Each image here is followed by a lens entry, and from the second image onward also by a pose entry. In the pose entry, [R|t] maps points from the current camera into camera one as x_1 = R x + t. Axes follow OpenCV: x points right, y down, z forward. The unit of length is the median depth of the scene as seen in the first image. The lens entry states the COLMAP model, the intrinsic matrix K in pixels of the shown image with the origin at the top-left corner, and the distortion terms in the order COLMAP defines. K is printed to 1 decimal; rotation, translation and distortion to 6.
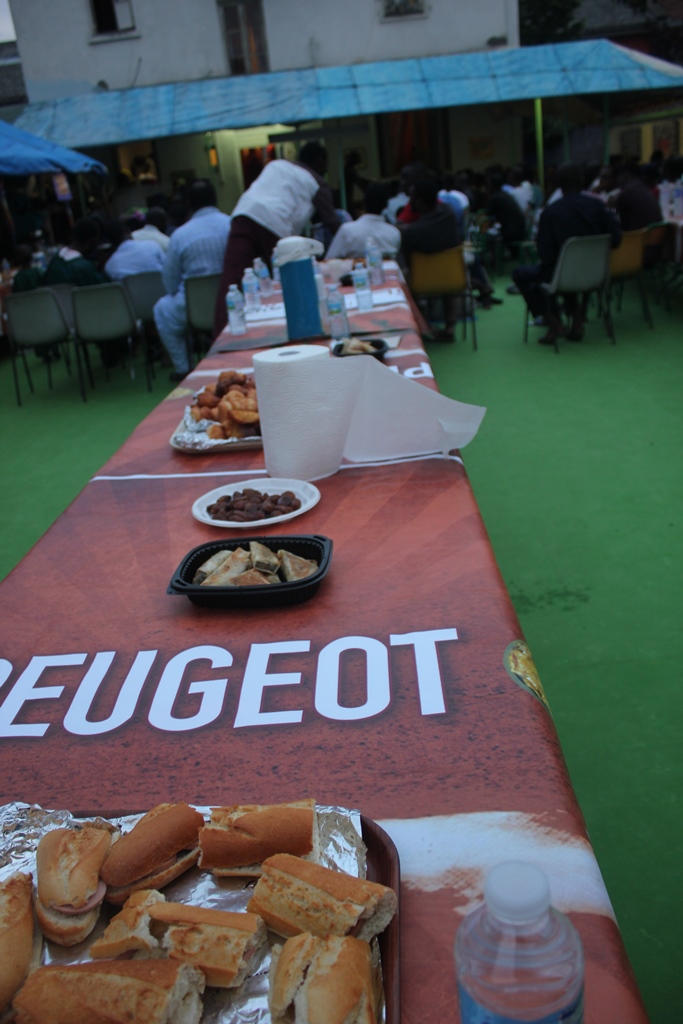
lens RADIAL K [[860.5, 0, 337.0], [0, 860.5, 508.9], [0, 0, 1]] dist [-0.152087, 0.130329]
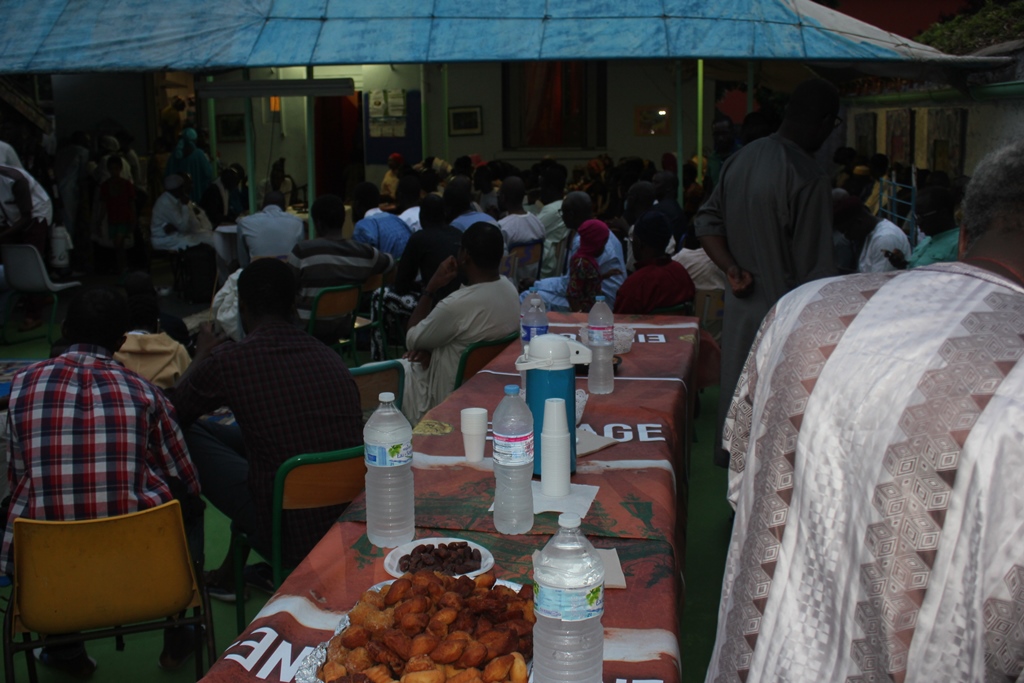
lens RADIAL K [[1048.6, 0, 511.2], [0, 1048.6, 332.9], [0, 0, 1]] dist [-0.069608, 0.000000]
pose [[0.989091, 0.109738, -0.098269, 0.254995], [-0.125100, 0.977984, -0.167024, -0.170238], [0.077777, 0.177495, 0.981044, 0.301846]]
